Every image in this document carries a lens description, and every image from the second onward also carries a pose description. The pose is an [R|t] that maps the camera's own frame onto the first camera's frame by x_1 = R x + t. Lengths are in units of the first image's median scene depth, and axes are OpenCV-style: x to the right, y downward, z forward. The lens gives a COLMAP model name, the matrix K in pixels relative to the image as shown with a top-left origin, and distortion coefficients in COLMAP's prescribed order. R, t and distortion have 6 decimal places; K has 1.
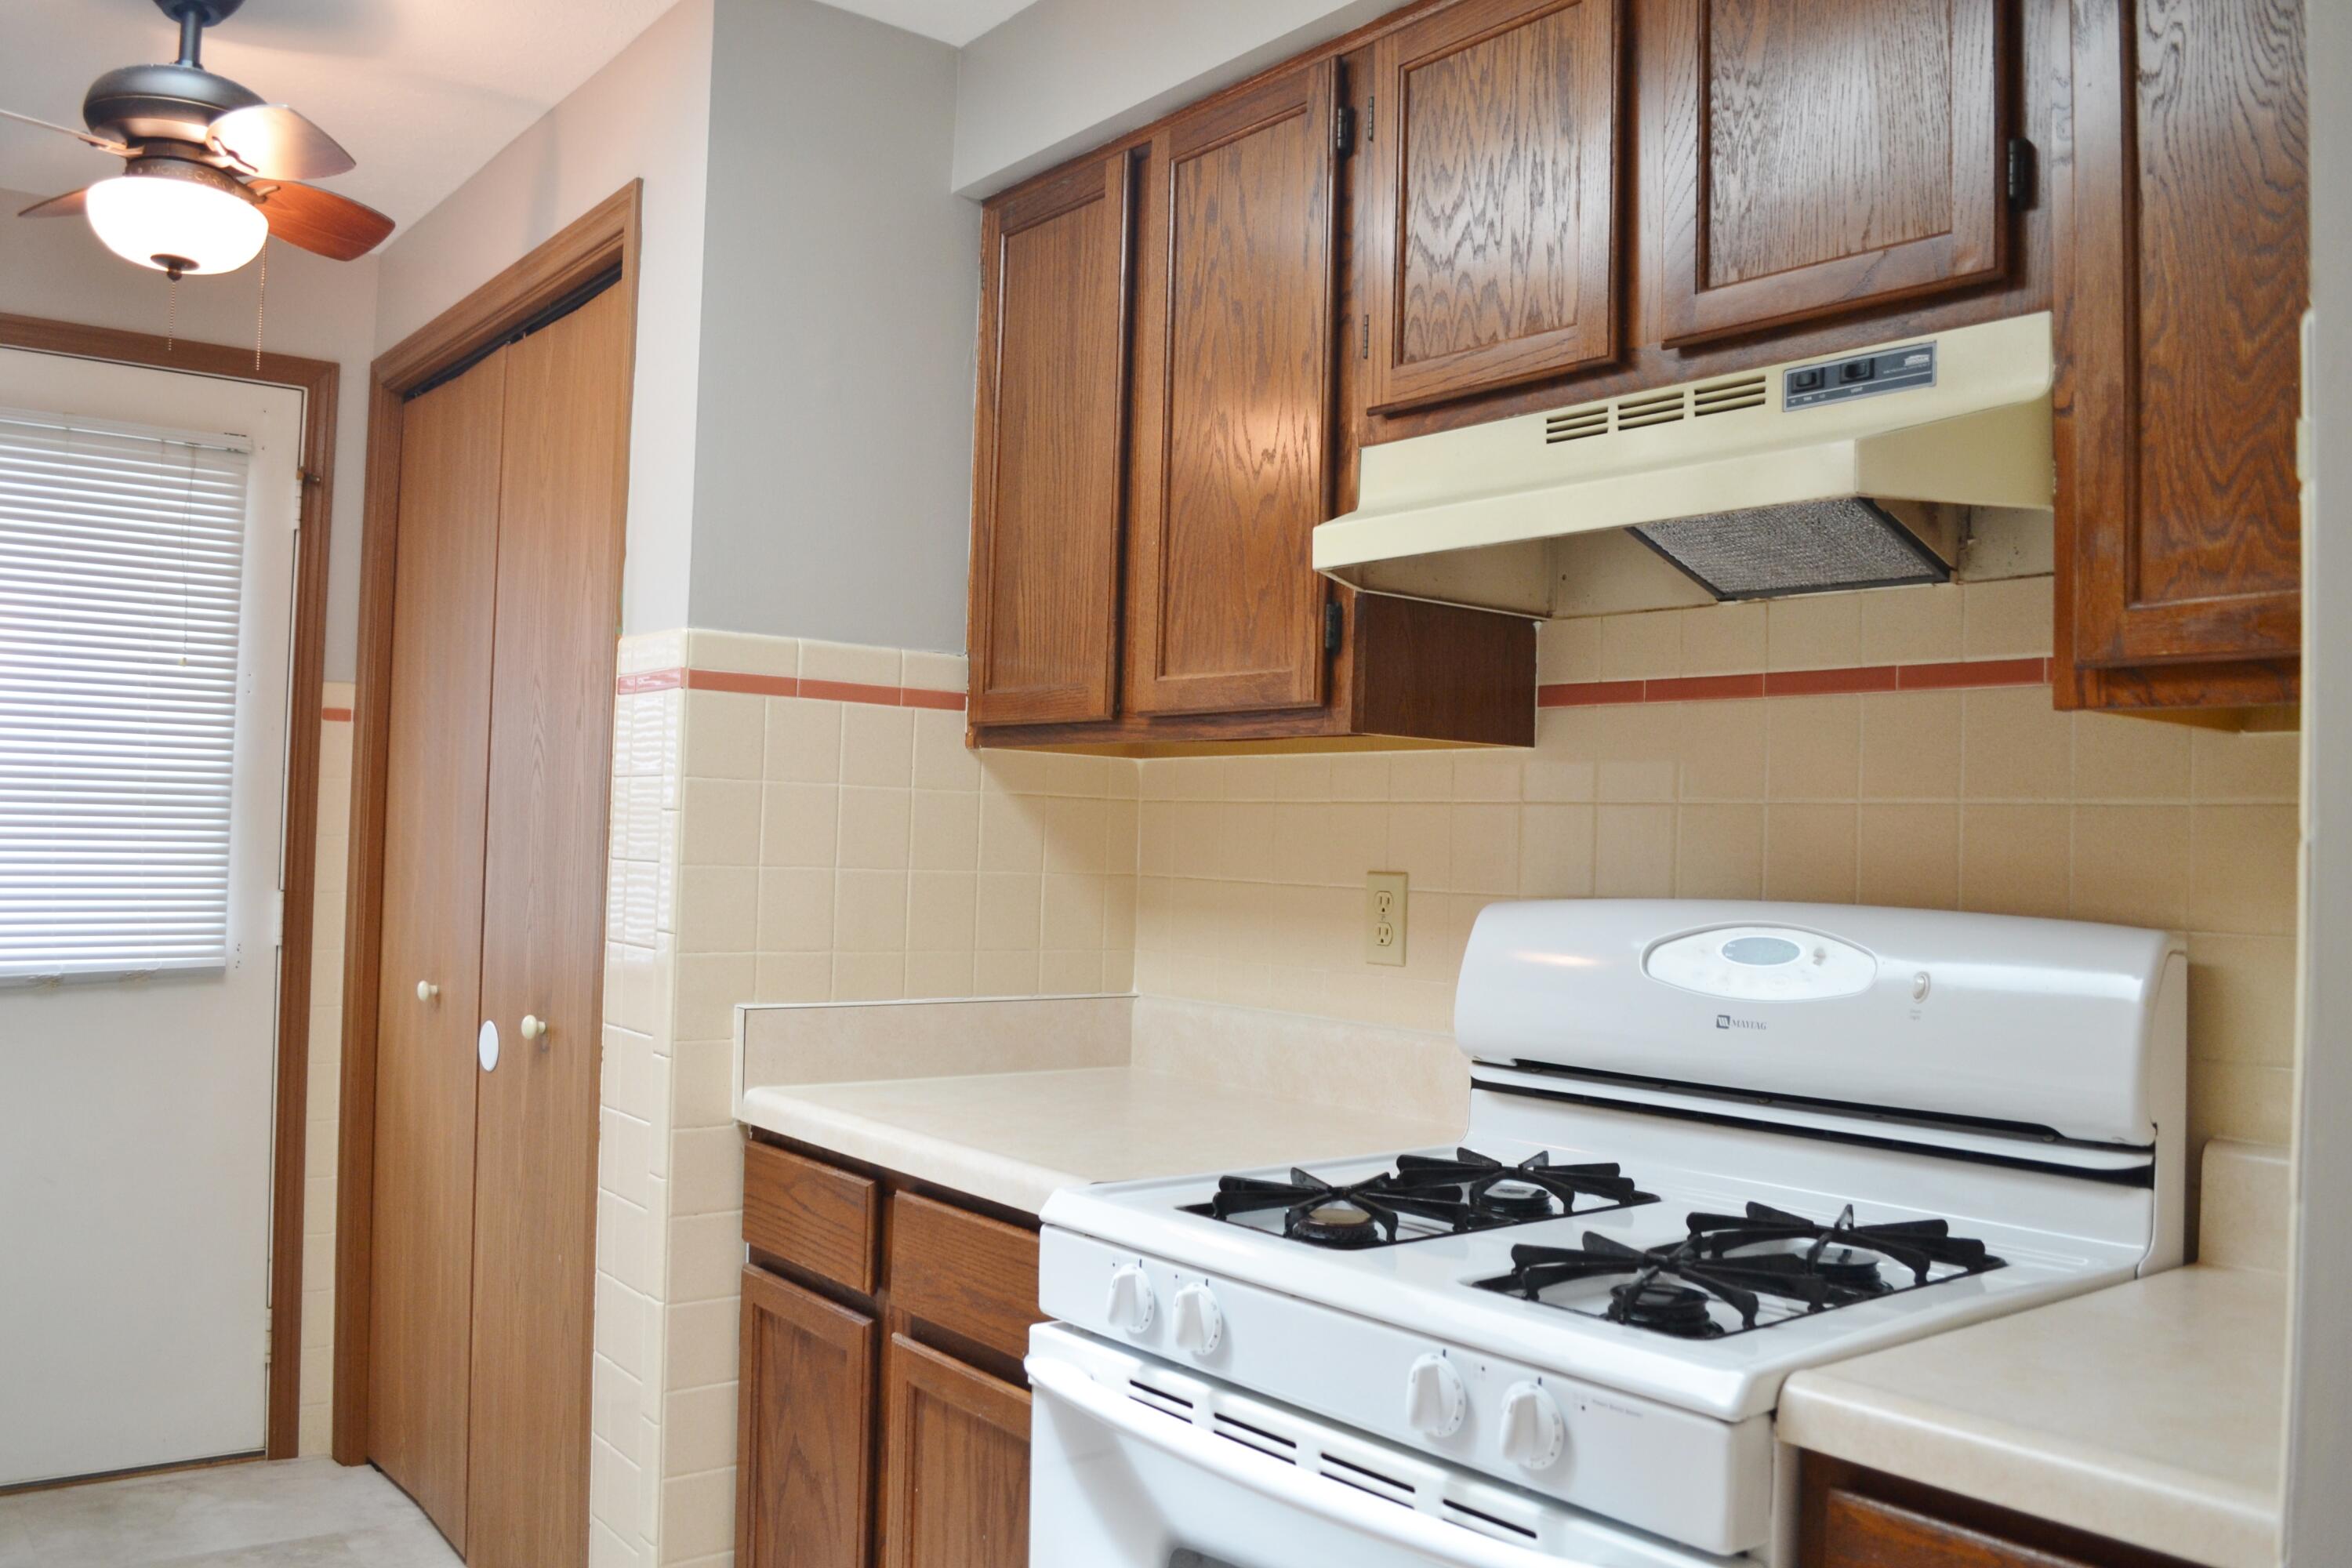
lens RADIAL K [[1901.3, 0, 1173.7], [0, 1901.3, 781.4], [0, 0, 1]] dist [-0.074589, 0.002832]
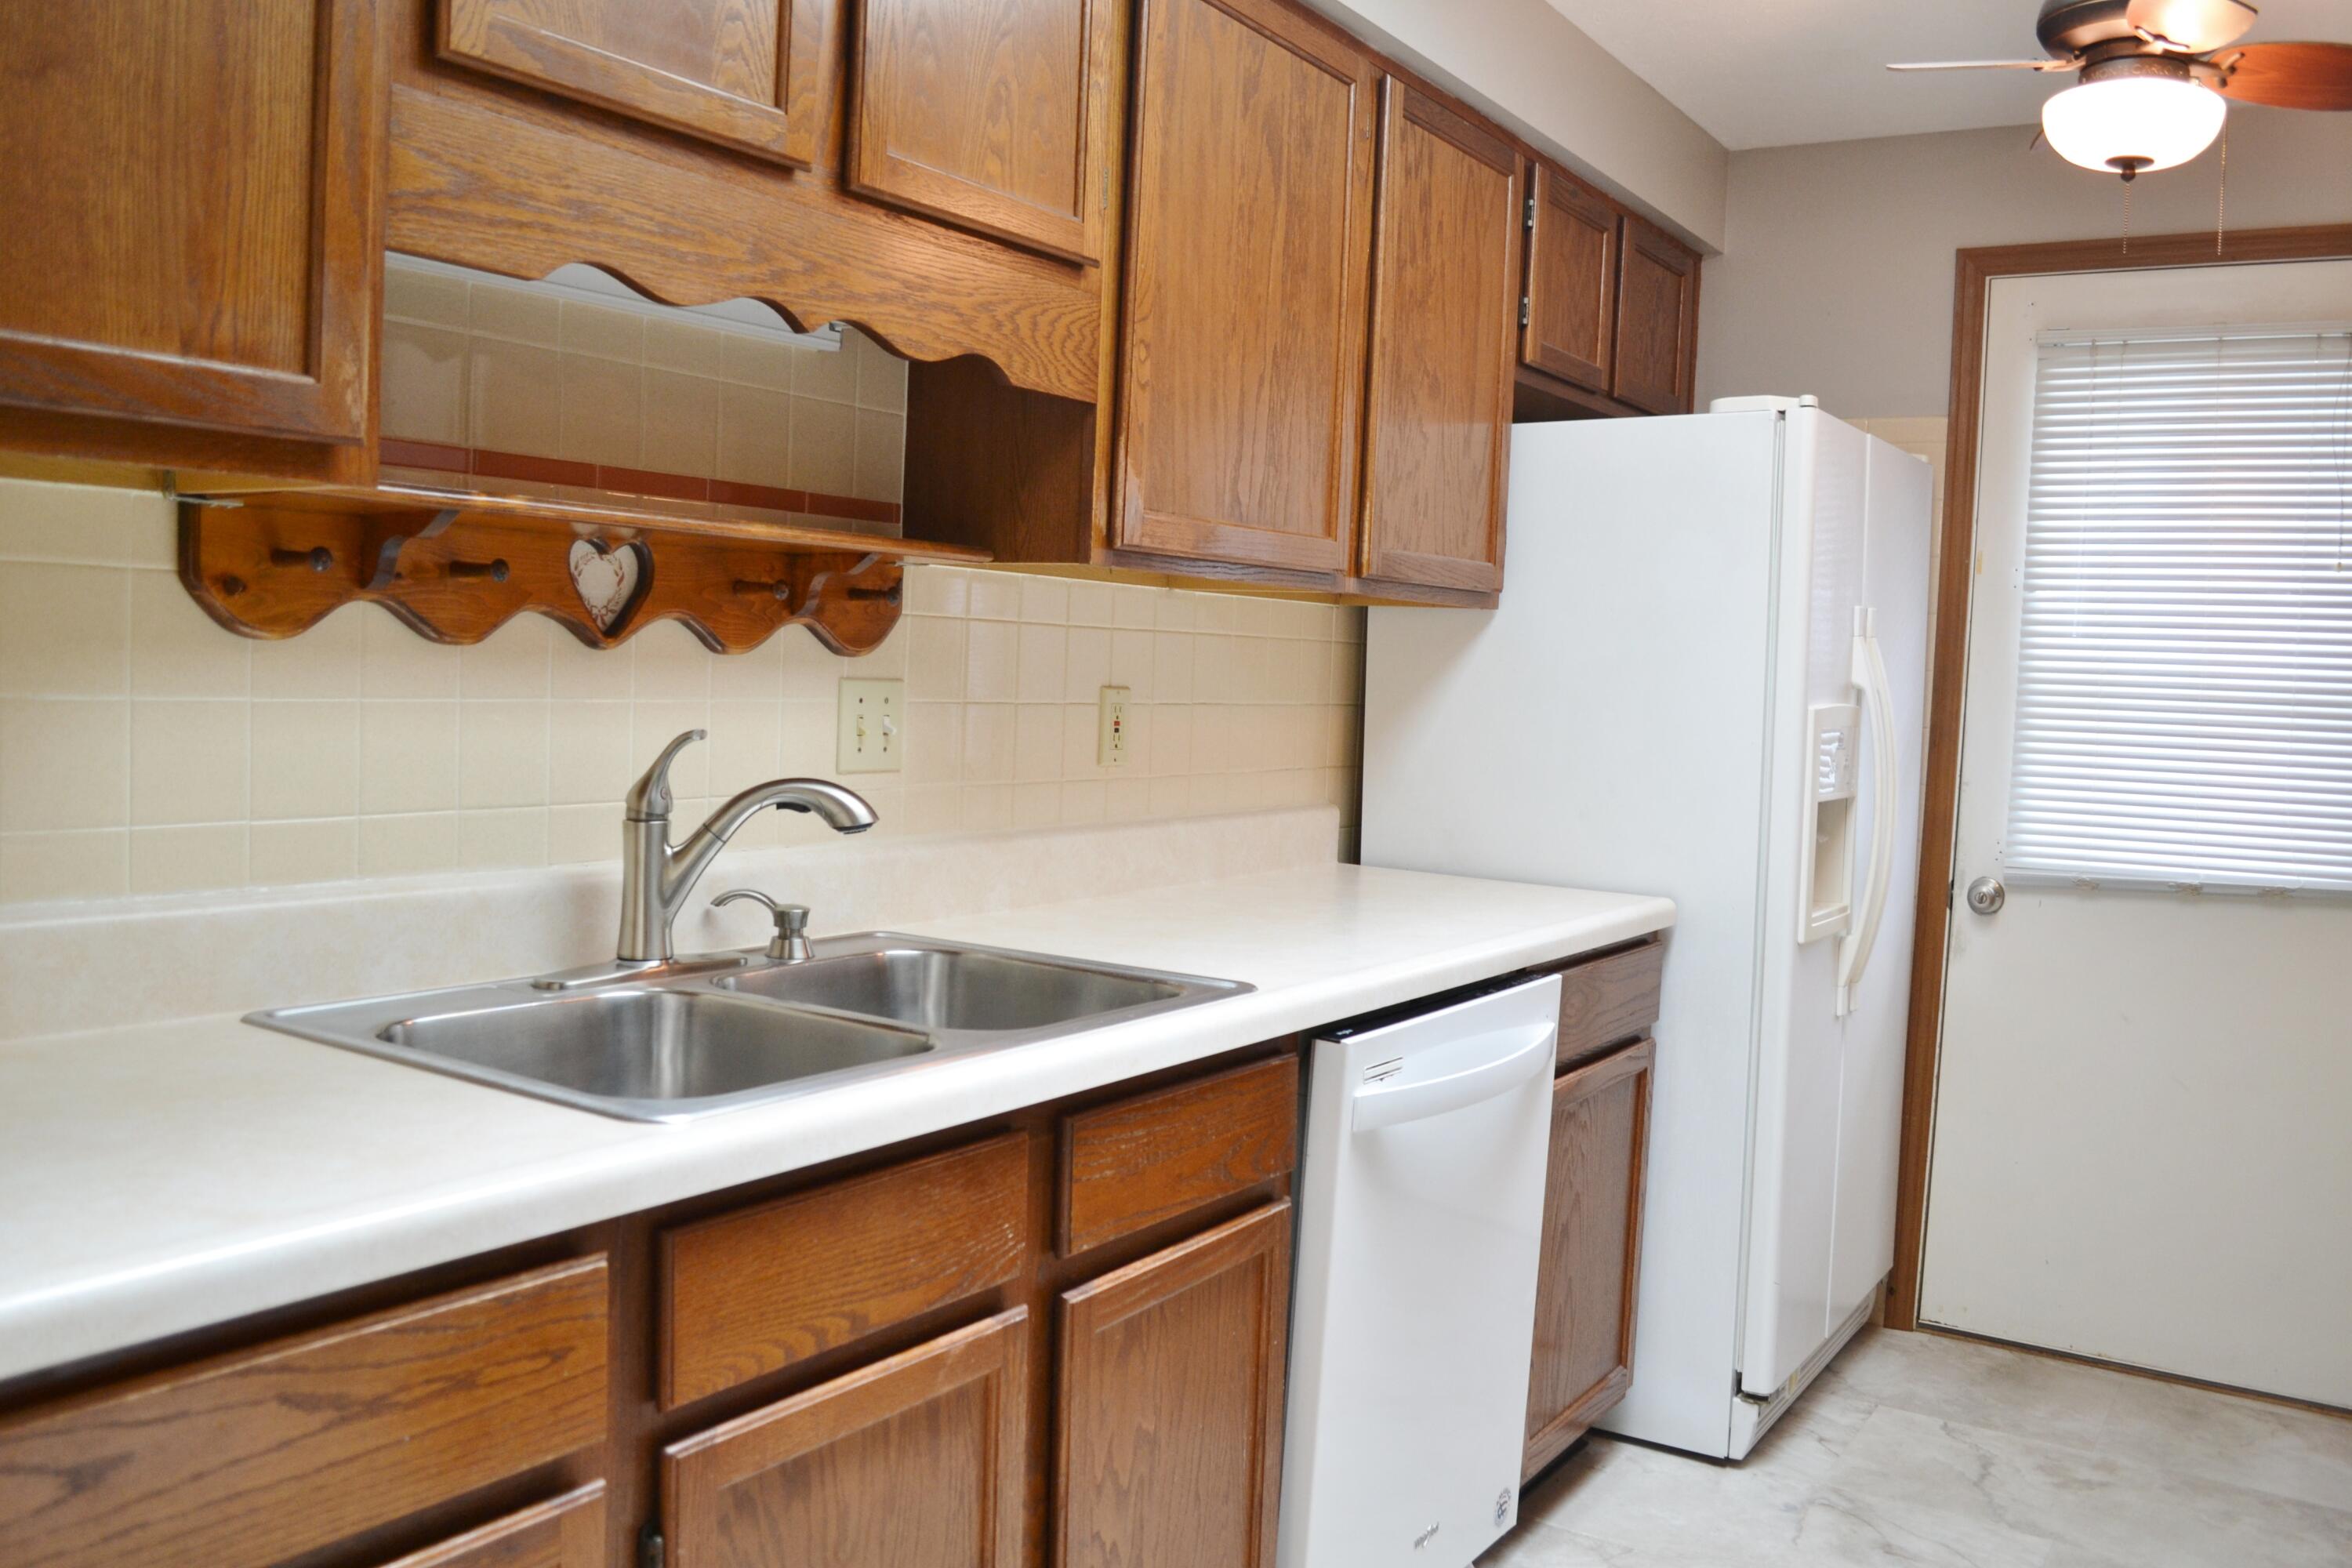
lens RADIAL K [[1901.3, 0, 1173.4], [0, 1901.3, 778.2], [0, 0, 1]] dist [-0.074589, 0.002832]
pose [[0.316035, 0.043304, -0.947759, 0.233988], [-0.005097, 0.999021, 0.043946, 0.006650], [0.948734, -0.009058, 0.315946, 0.190130]]
